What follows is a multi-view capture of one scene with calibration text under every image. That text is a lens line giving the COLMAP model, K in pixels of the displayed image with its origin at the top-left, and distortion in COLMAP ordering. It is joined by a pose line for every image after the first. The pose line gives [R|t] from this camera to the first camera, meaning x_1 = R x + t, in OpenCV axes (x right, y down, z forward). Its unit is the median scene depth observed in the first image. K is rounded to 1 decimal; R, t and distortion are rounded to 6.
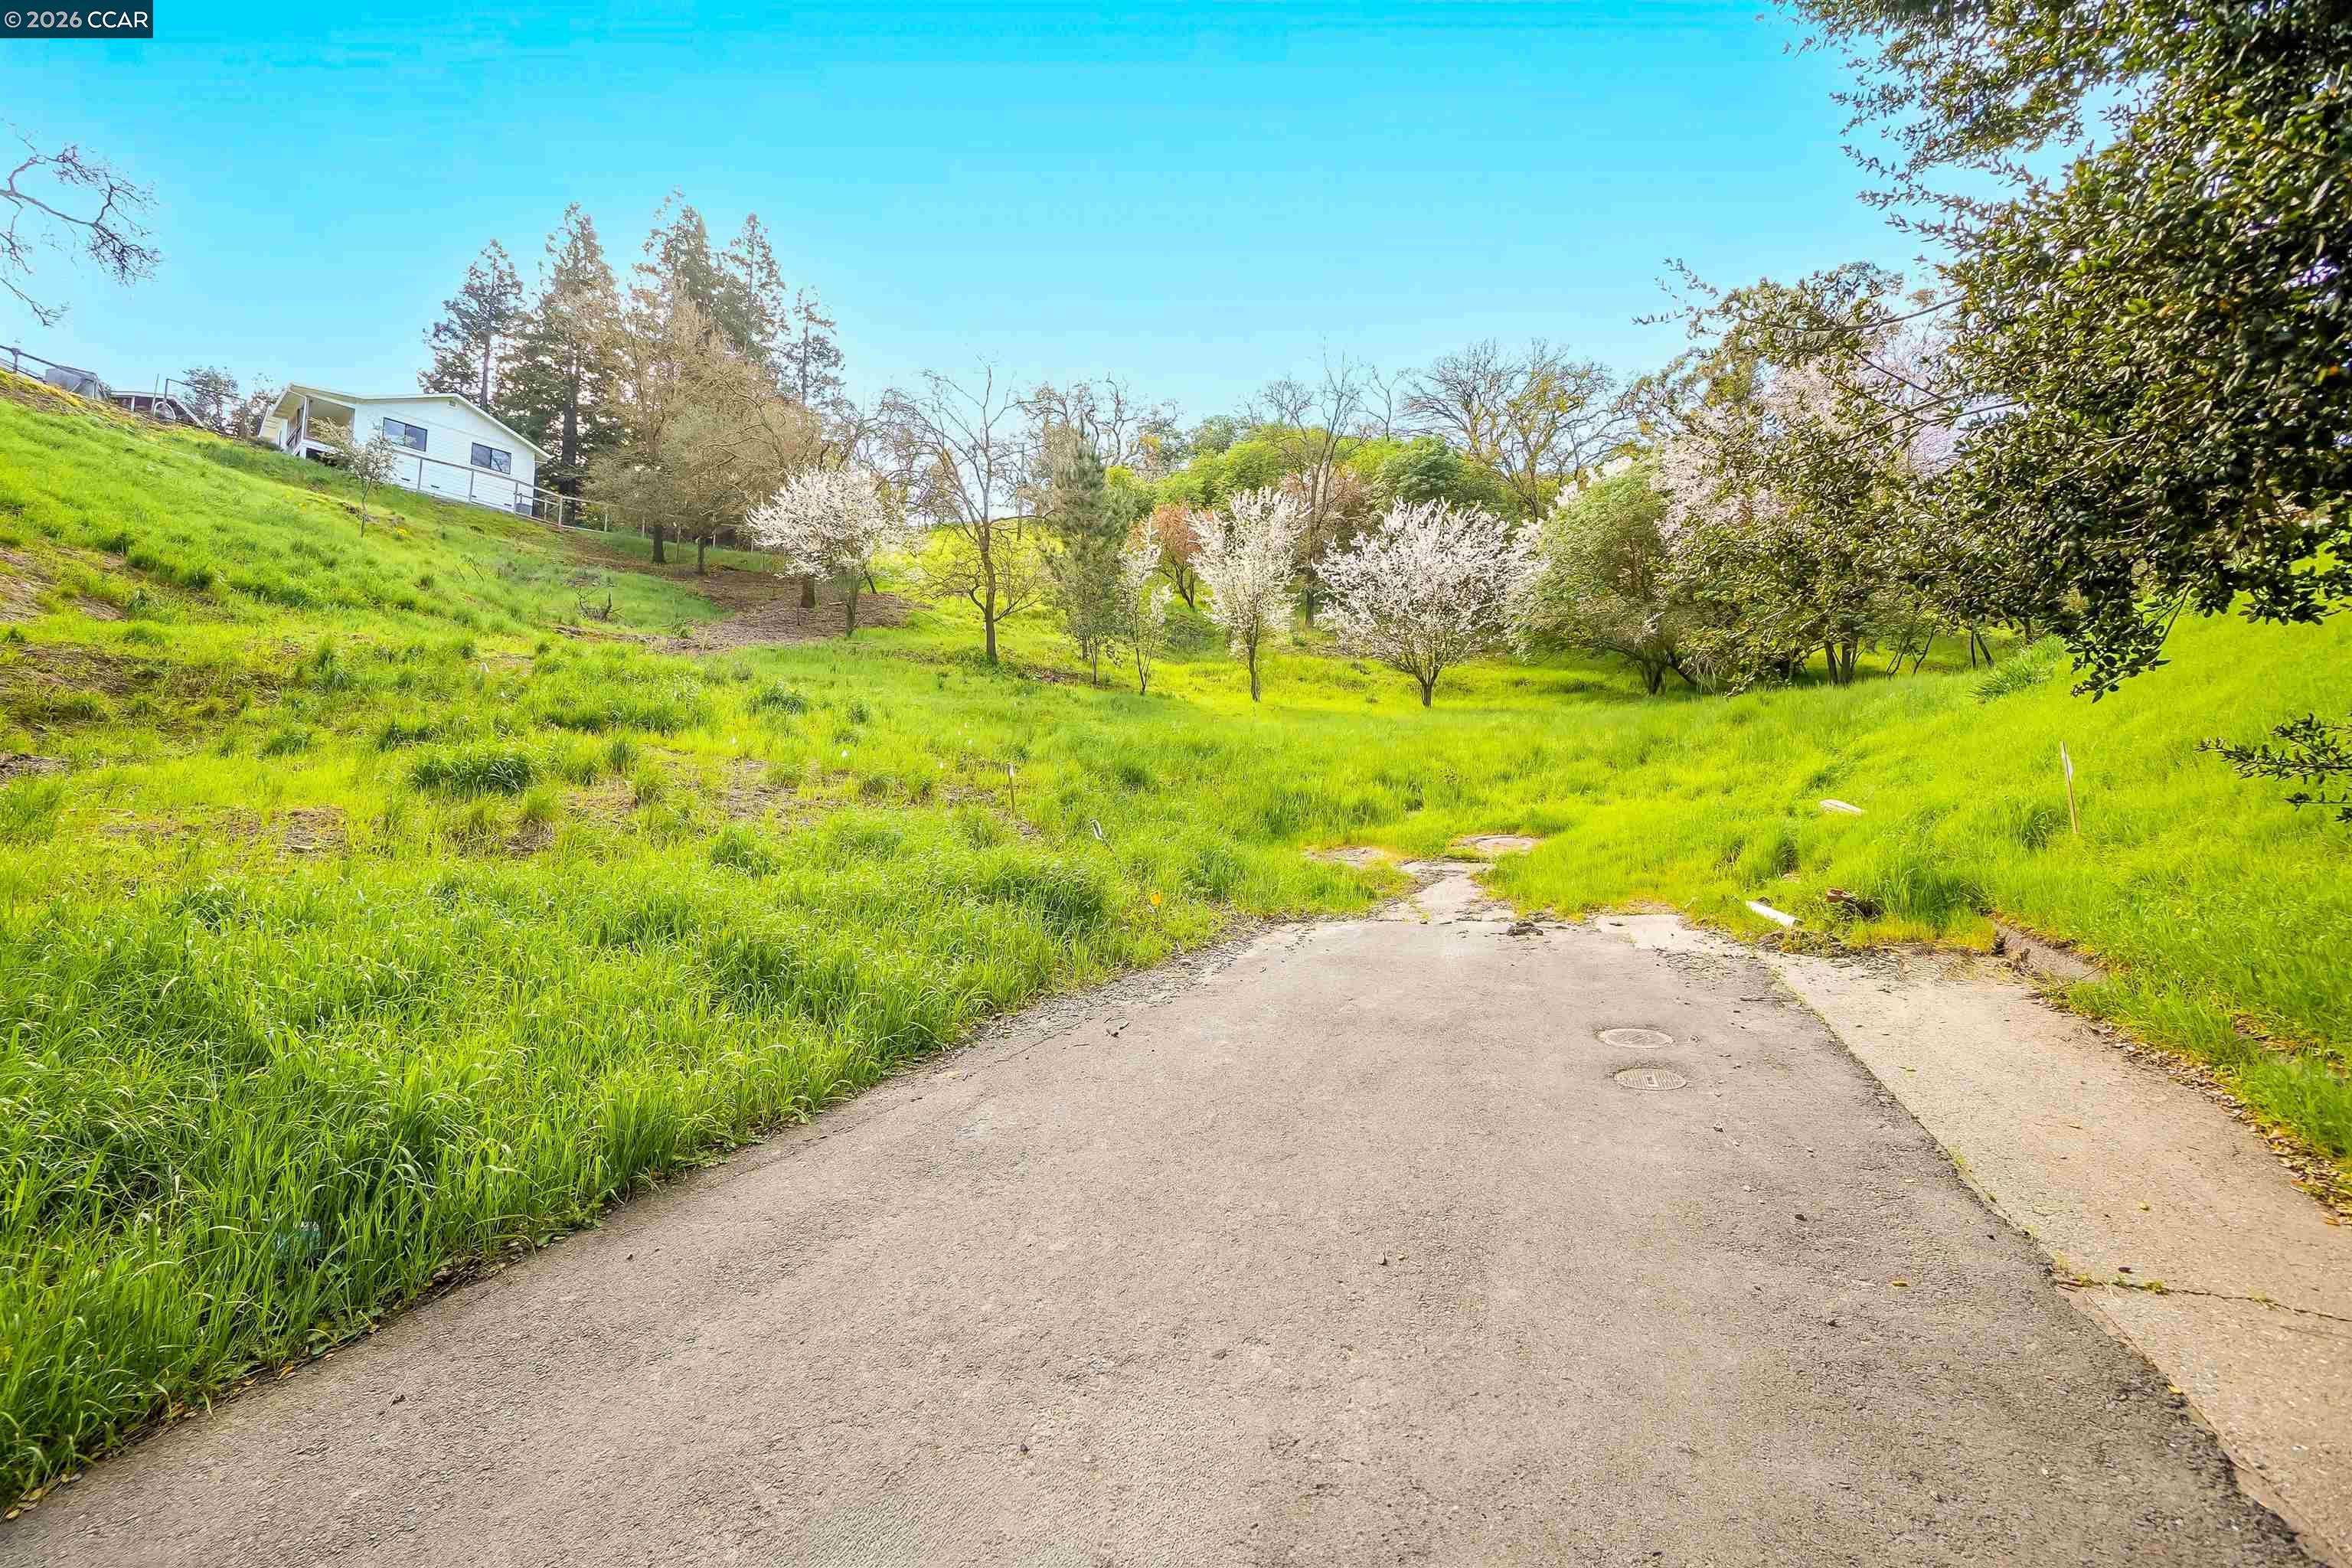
lens RADIAL K [[1001.4, 0, 1189.7], [0, 1001.4, 816.7], [0, 0, 1]] dist [-0.008765, 0.000432]
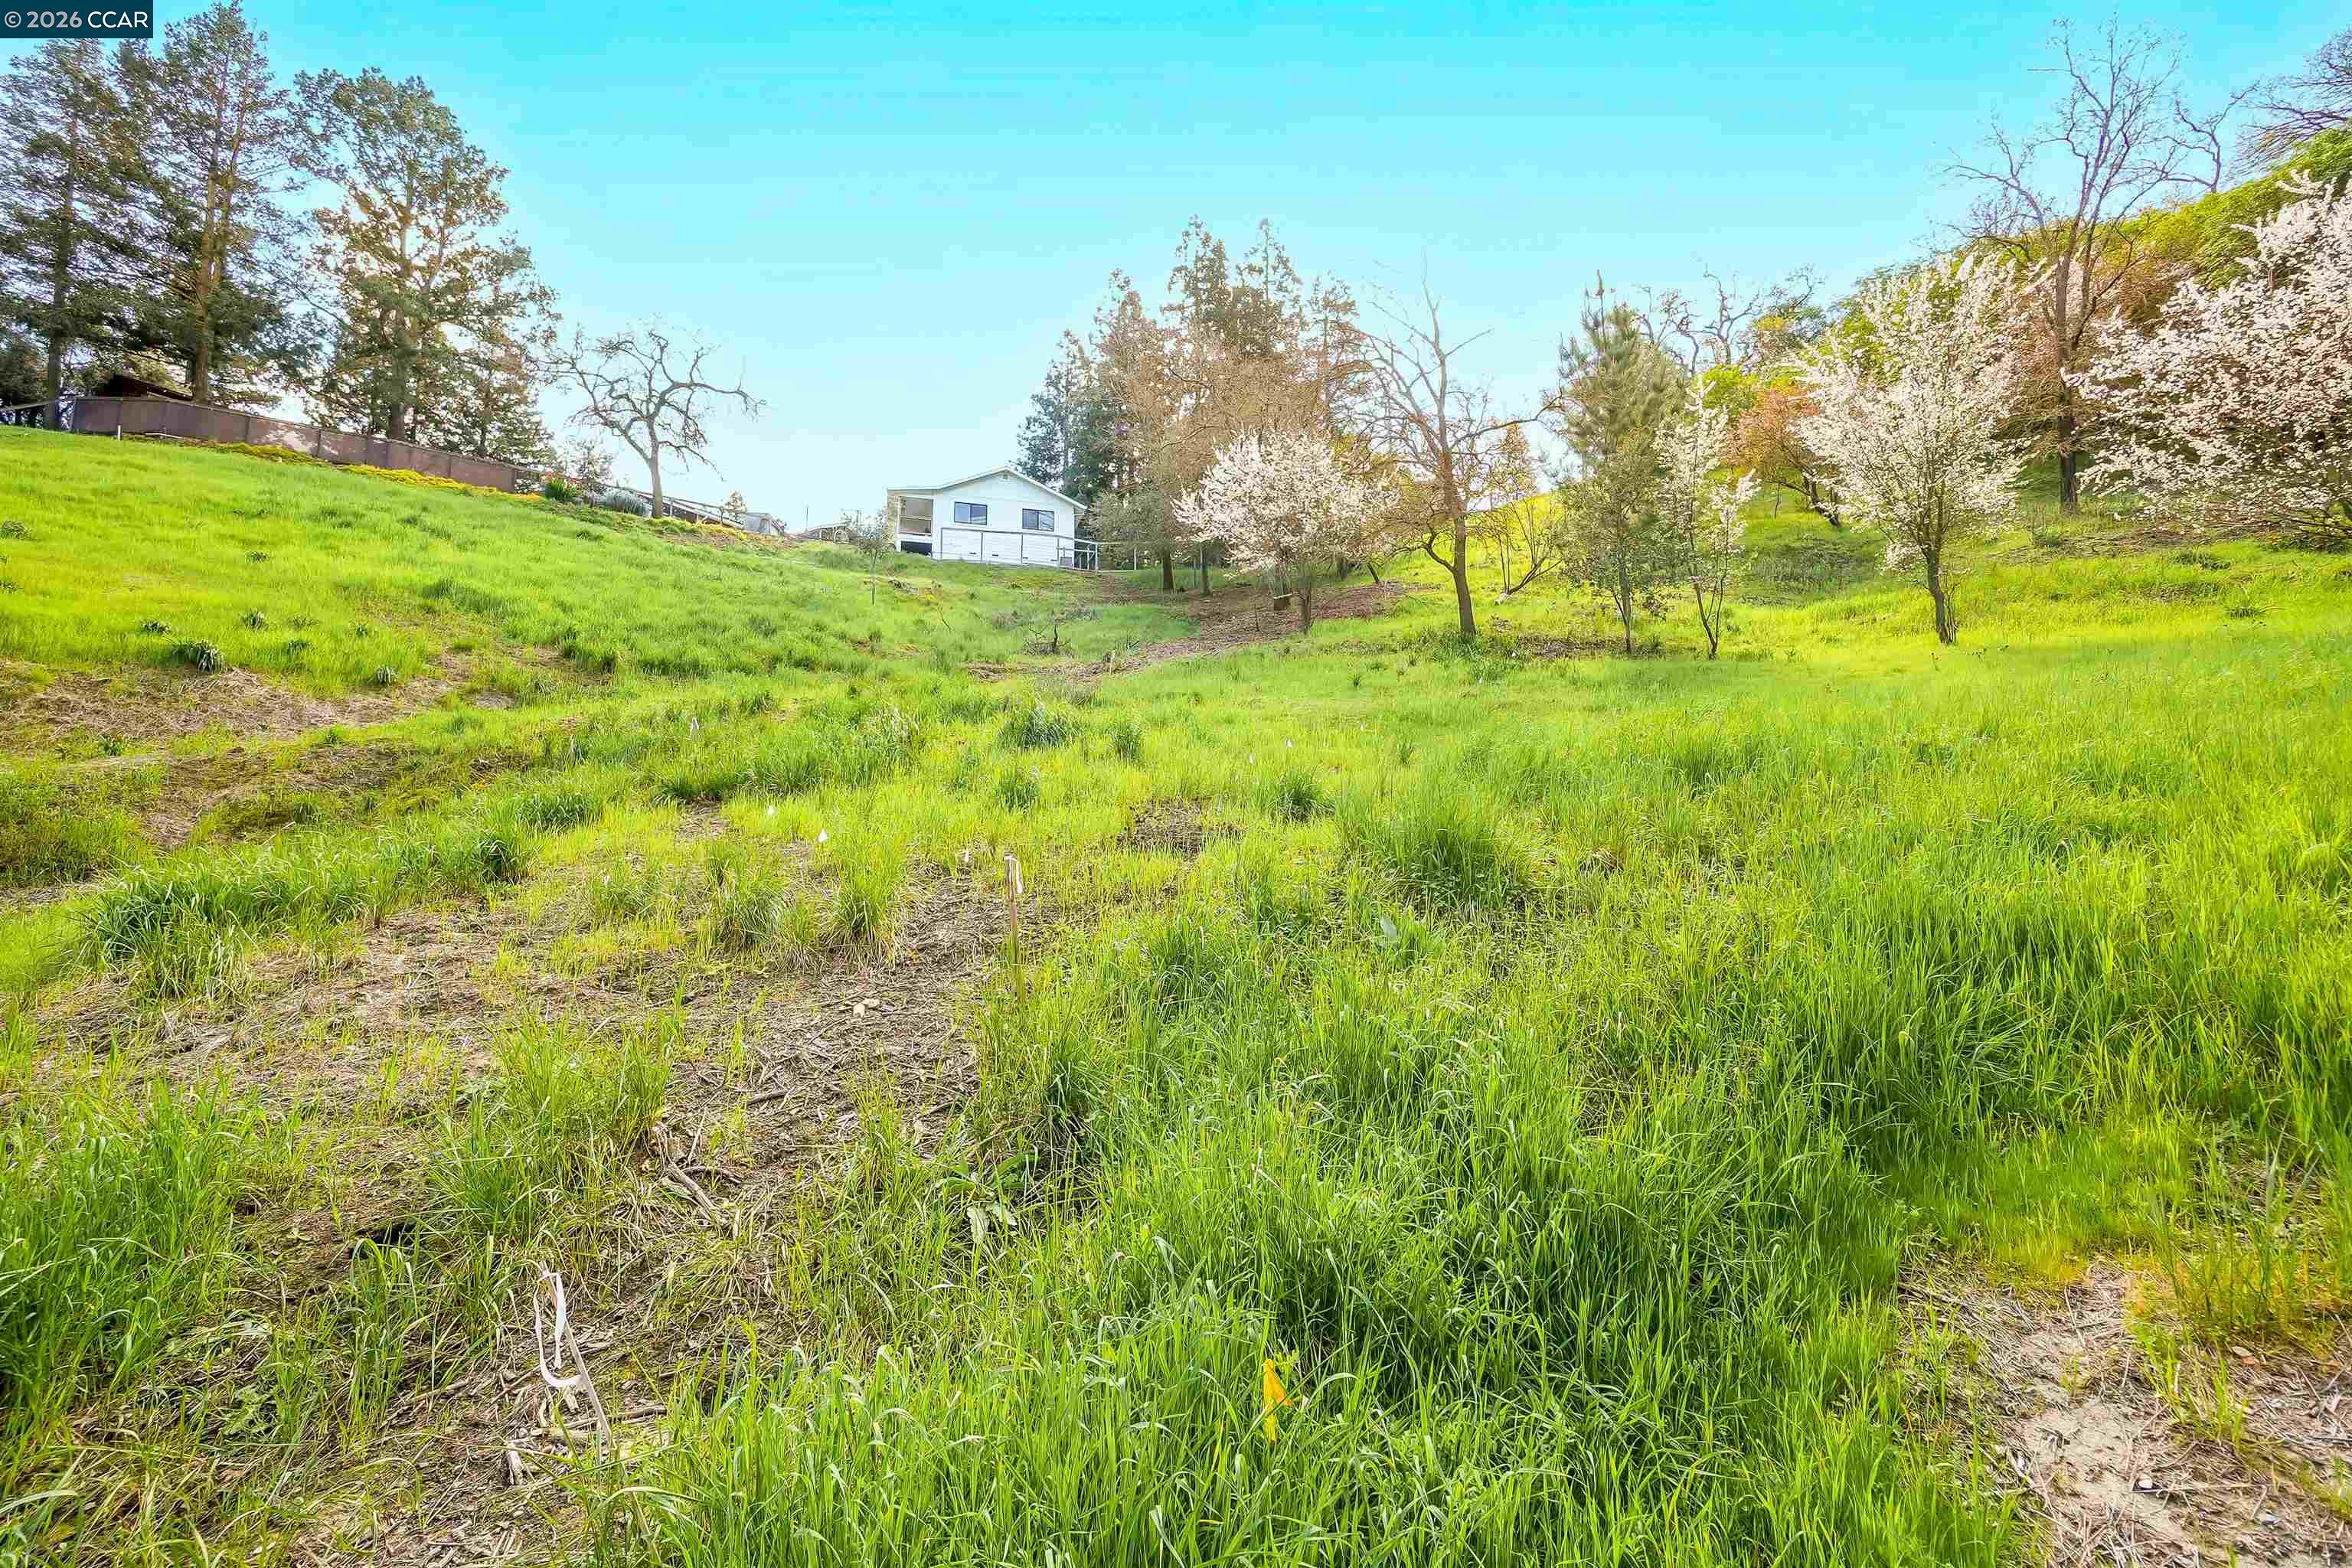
lens RADIAL K [[1001.4, 0, 1183.1], [0, 1001.4, 772.2], [0, 0, 1]] dist [-0.008765, 0.000432]
pose [[0.809526, -0.063018, -0.583692, 0.034040], [0.032500, 0.997508, -0.062620, -0.021861], [0.586184, 0.031722, 0.809557, 0.266321]]
